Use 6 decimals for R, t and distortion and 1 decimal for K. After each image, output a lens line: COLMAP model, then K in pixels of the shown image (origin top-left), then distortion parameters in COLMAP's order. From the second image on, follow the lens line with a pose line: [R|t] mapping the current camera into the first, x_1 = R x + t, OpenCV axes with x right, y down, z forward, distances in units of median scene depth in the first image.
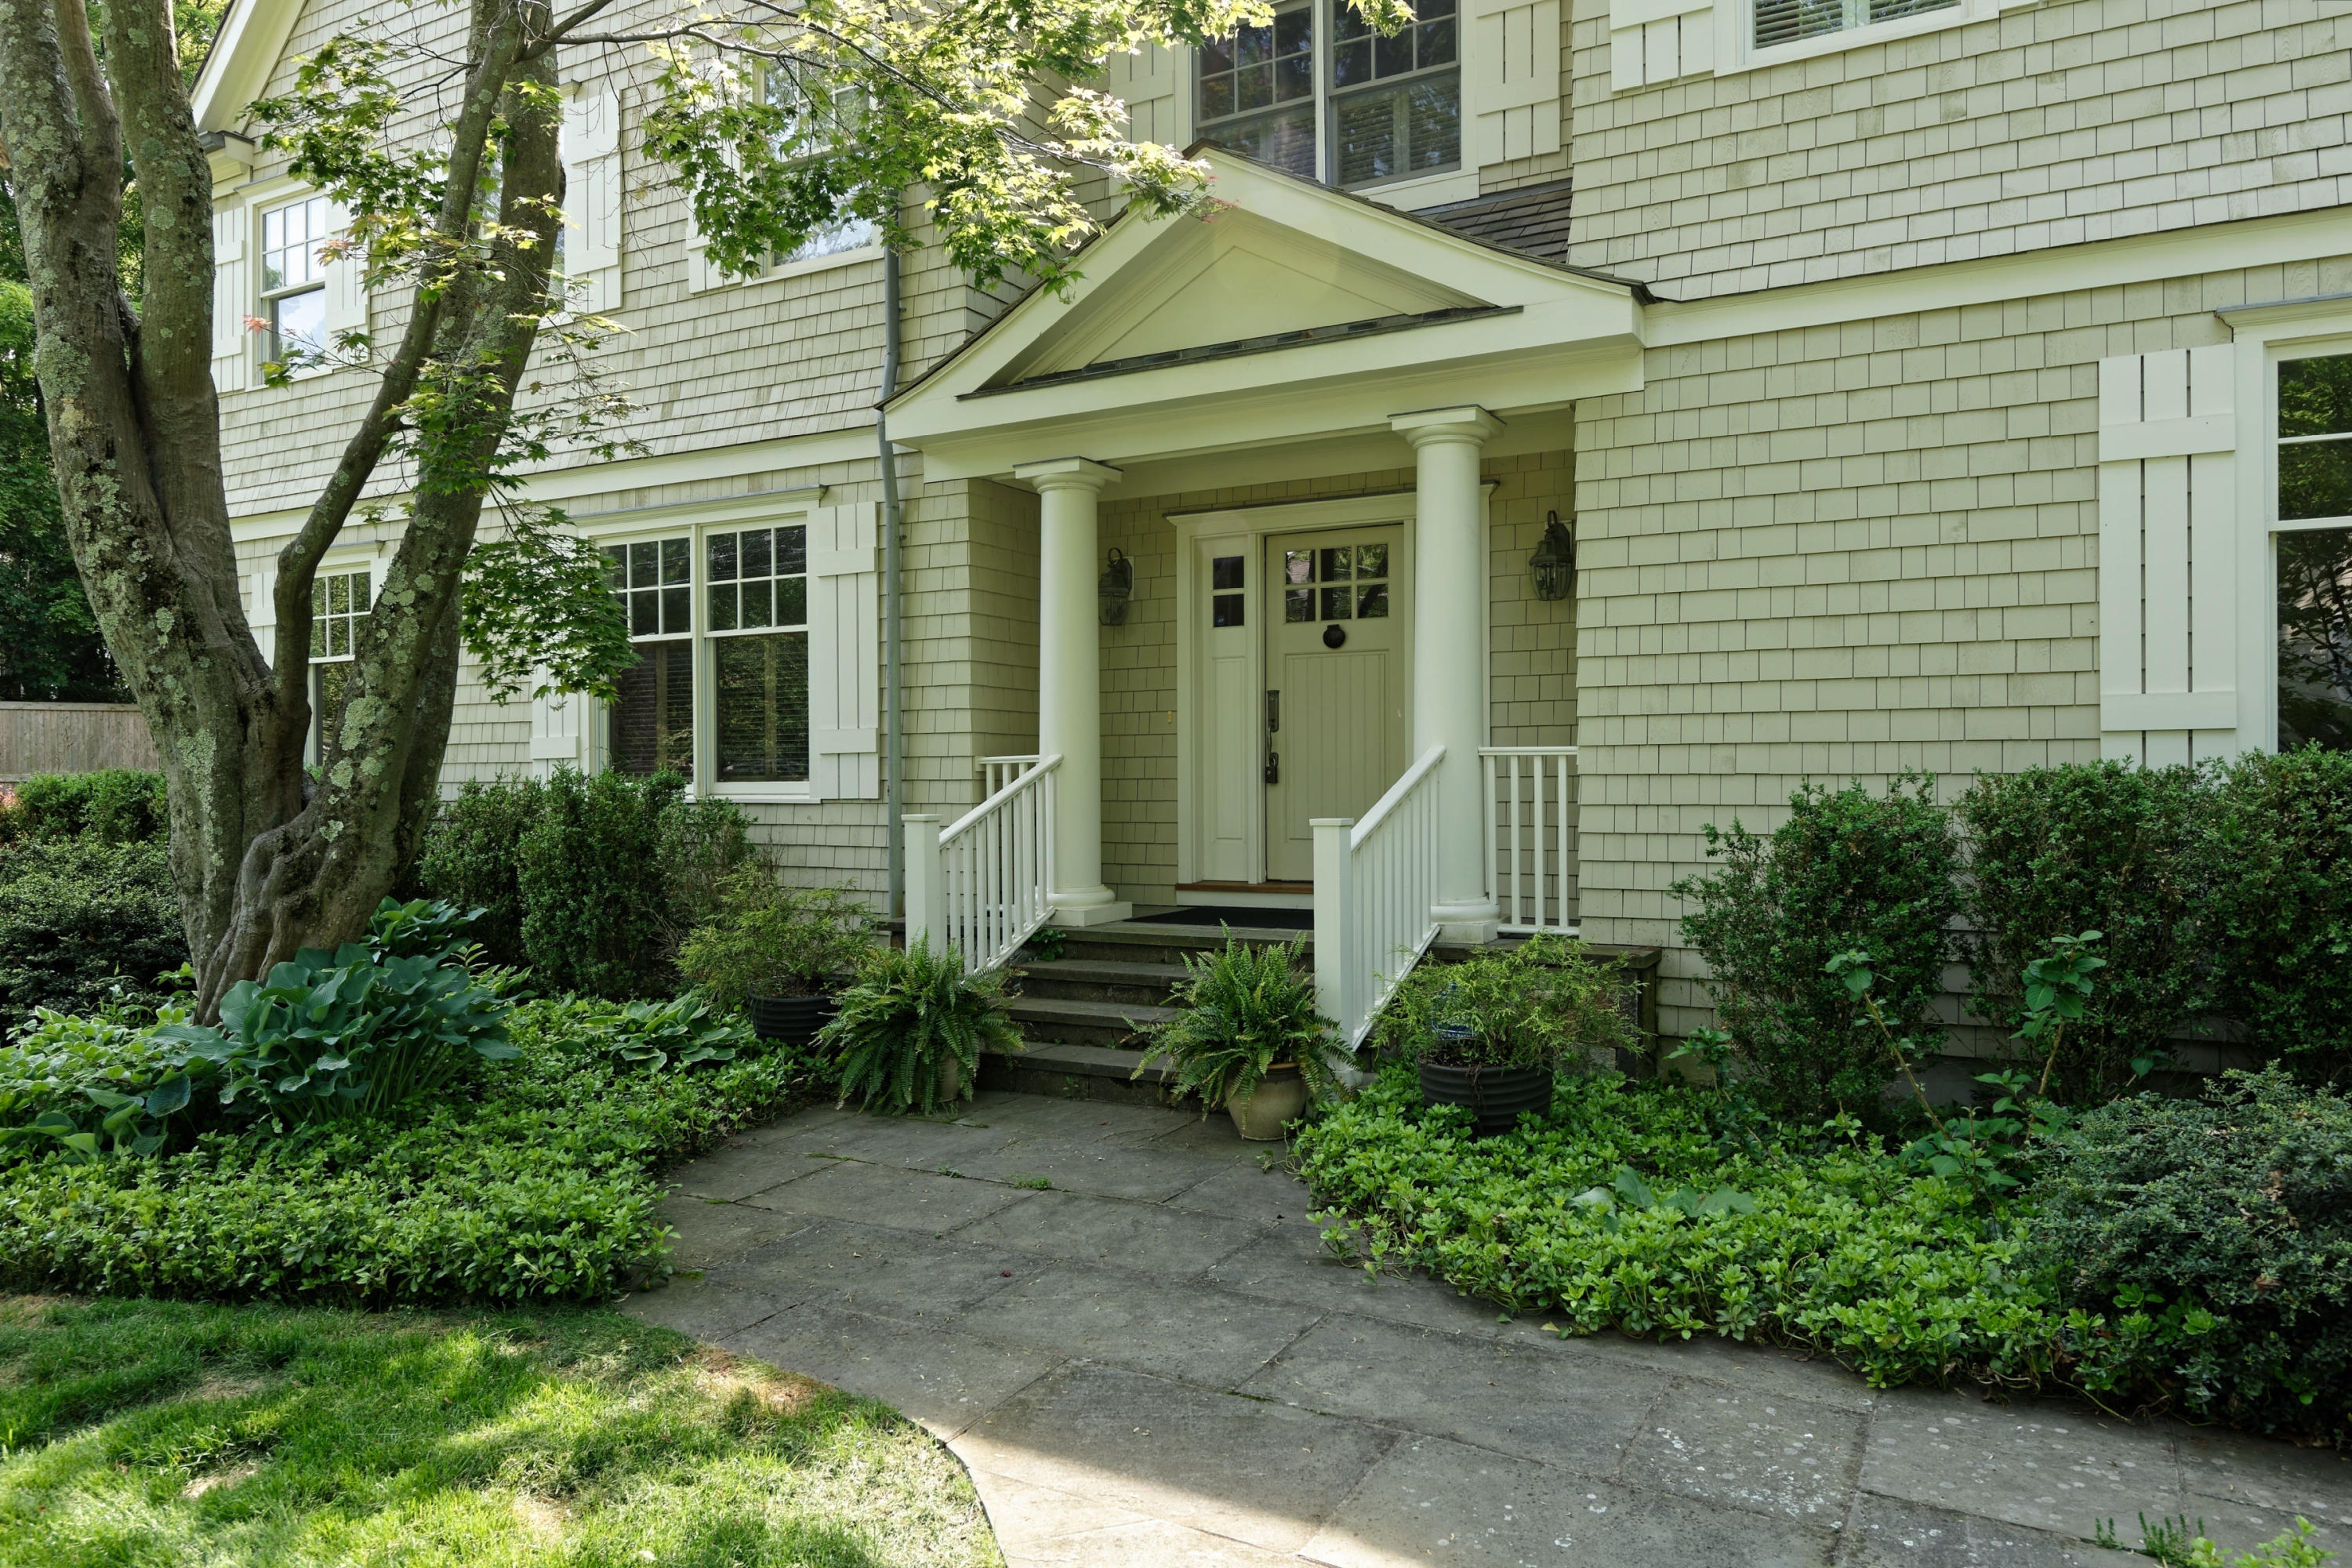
lens RADIAL K [[1513.5, 0, 1186.1], [0, 1513.5, 741.9], [0, 0, 1]] dist [-0.007927, -0.003033]
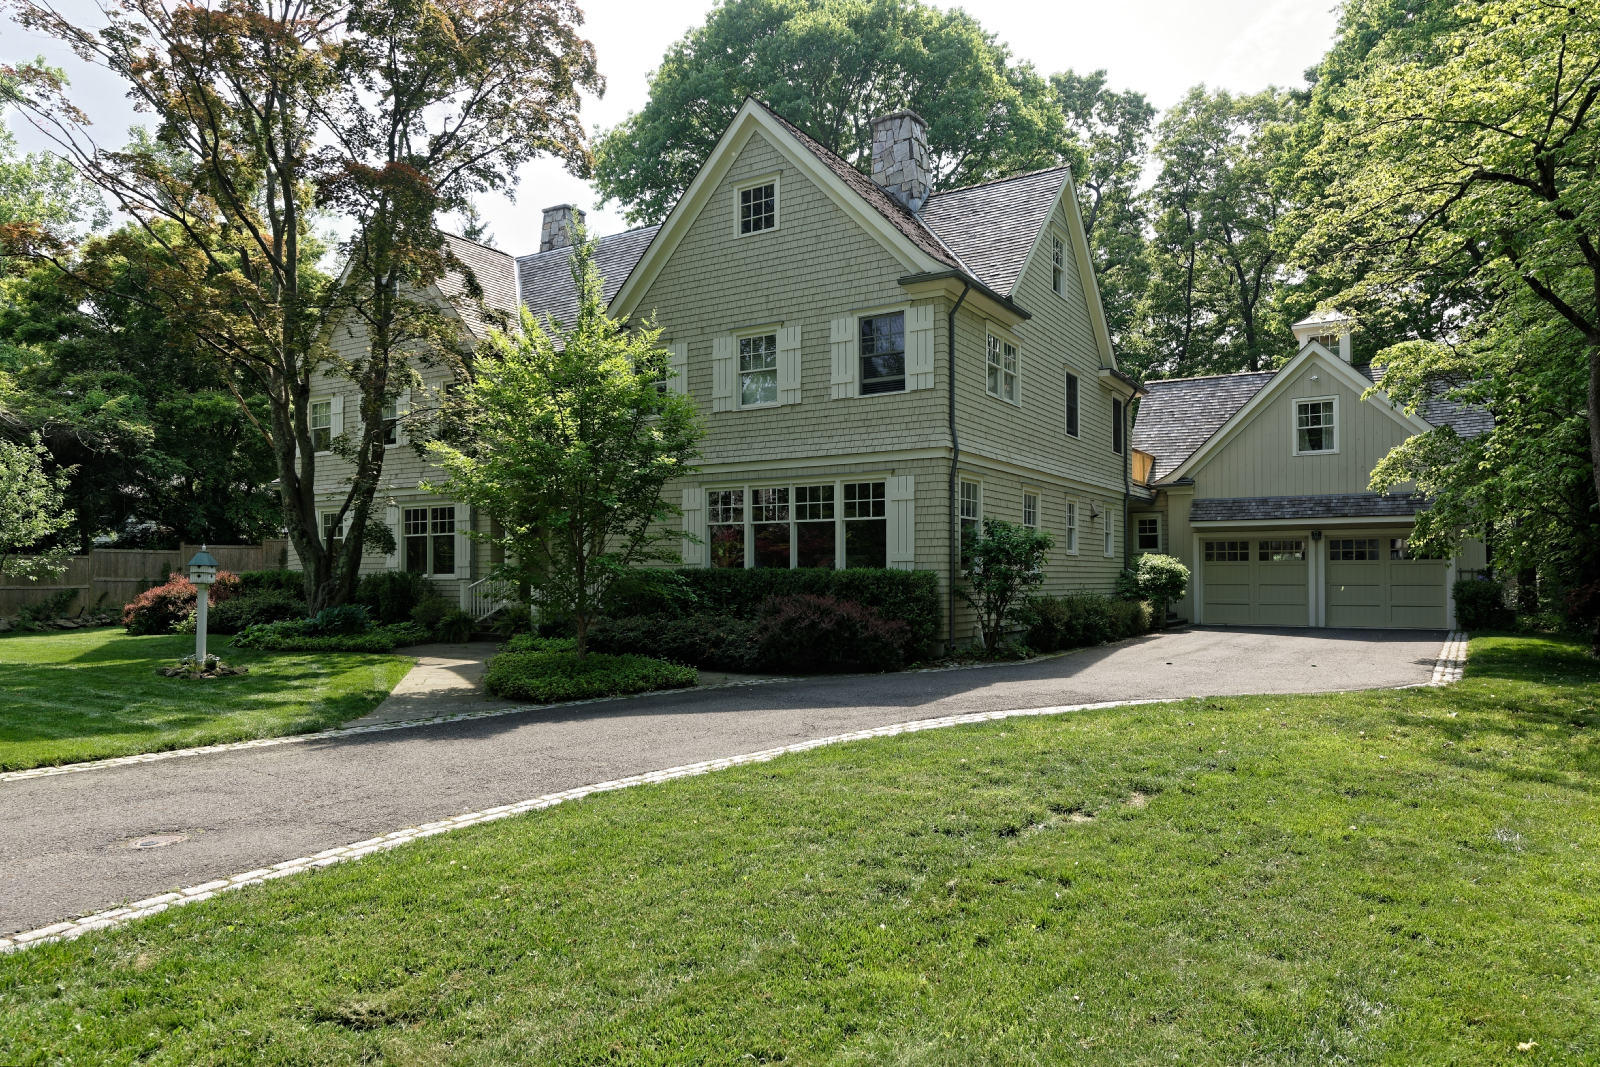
lens RADIAL K [[1029.6, 0, 806.9], [0, 1029.6, 504.9], [0, 0, 1]] dist [-0.007927, -0.003033]
pose [[0.997694, -0.003324, -0.067795, 0.976321], [0.000371, 0.999052, -0.043523, -0.041052], [0.067875, 0.043398, 0.996750, -1.840187]]
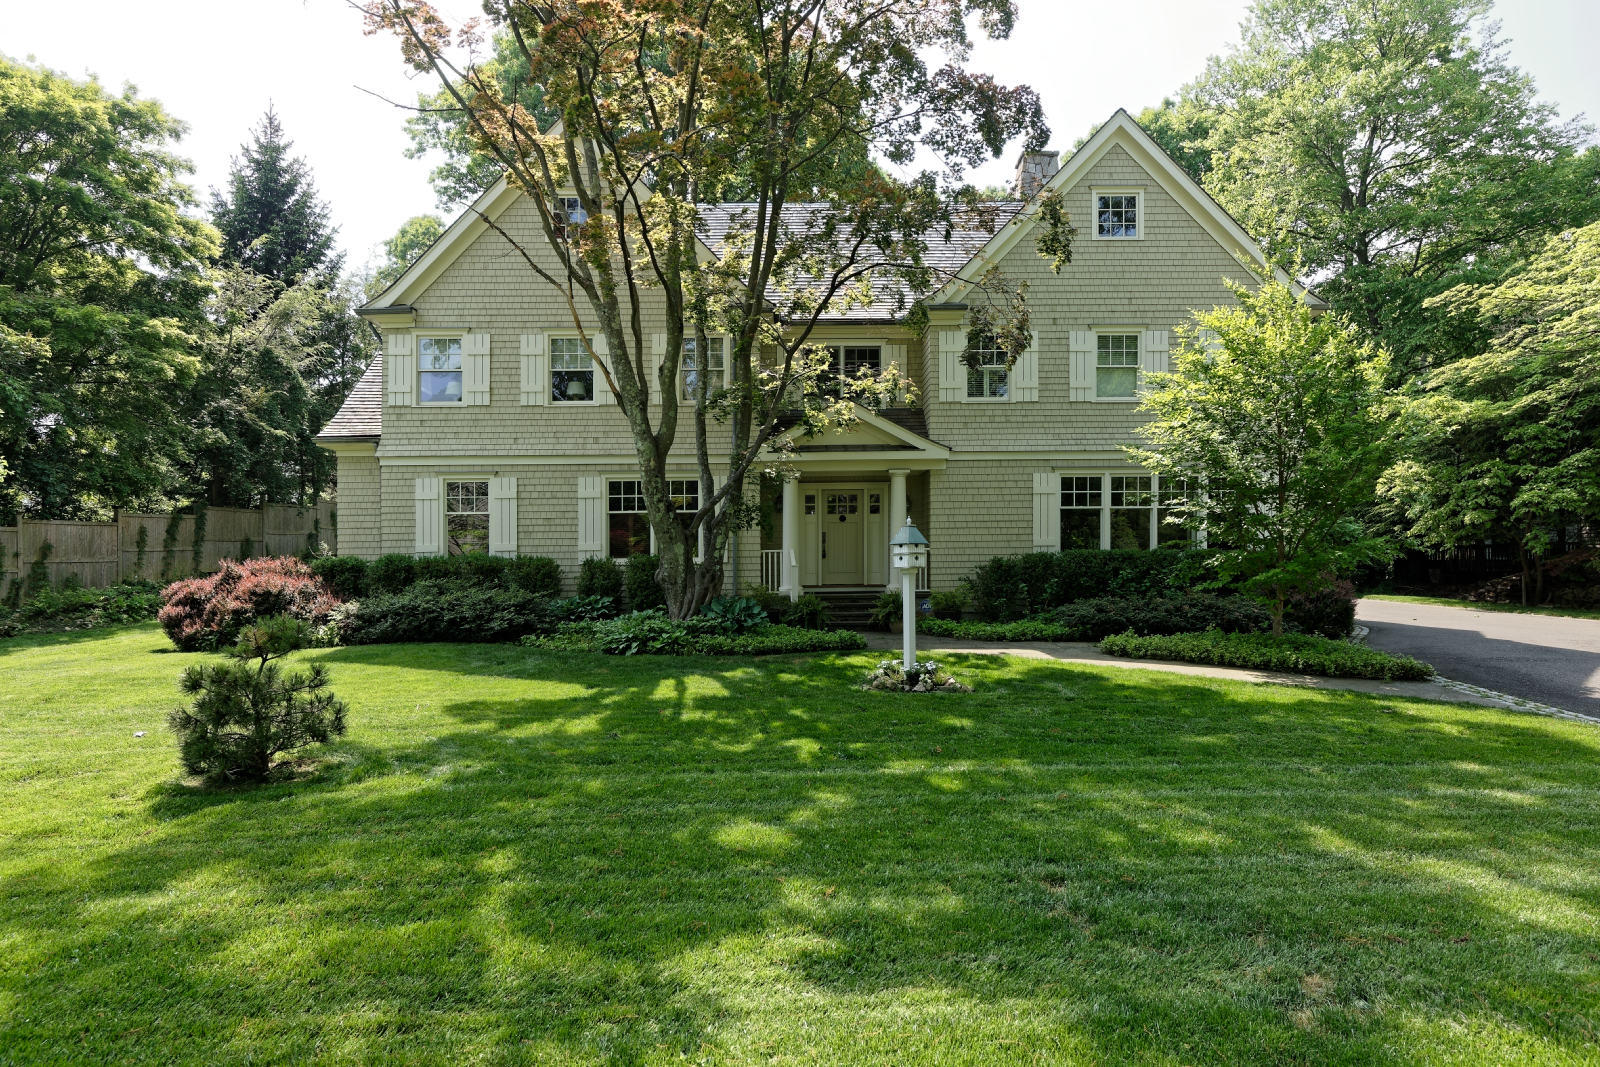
lens RADIAL K [[787.4, 0, 800.0], [0, 787.4, 533.5], [0, 0, 1]] dist [-0.020564, -0.000429]
pose [[0.876814, 0.010585, 0.480713, -1.061600], [-0.004954, 0.999903, -0.012981, -0.007324], [-0.480804, 0.009001, 0.876782, -0.745530]]
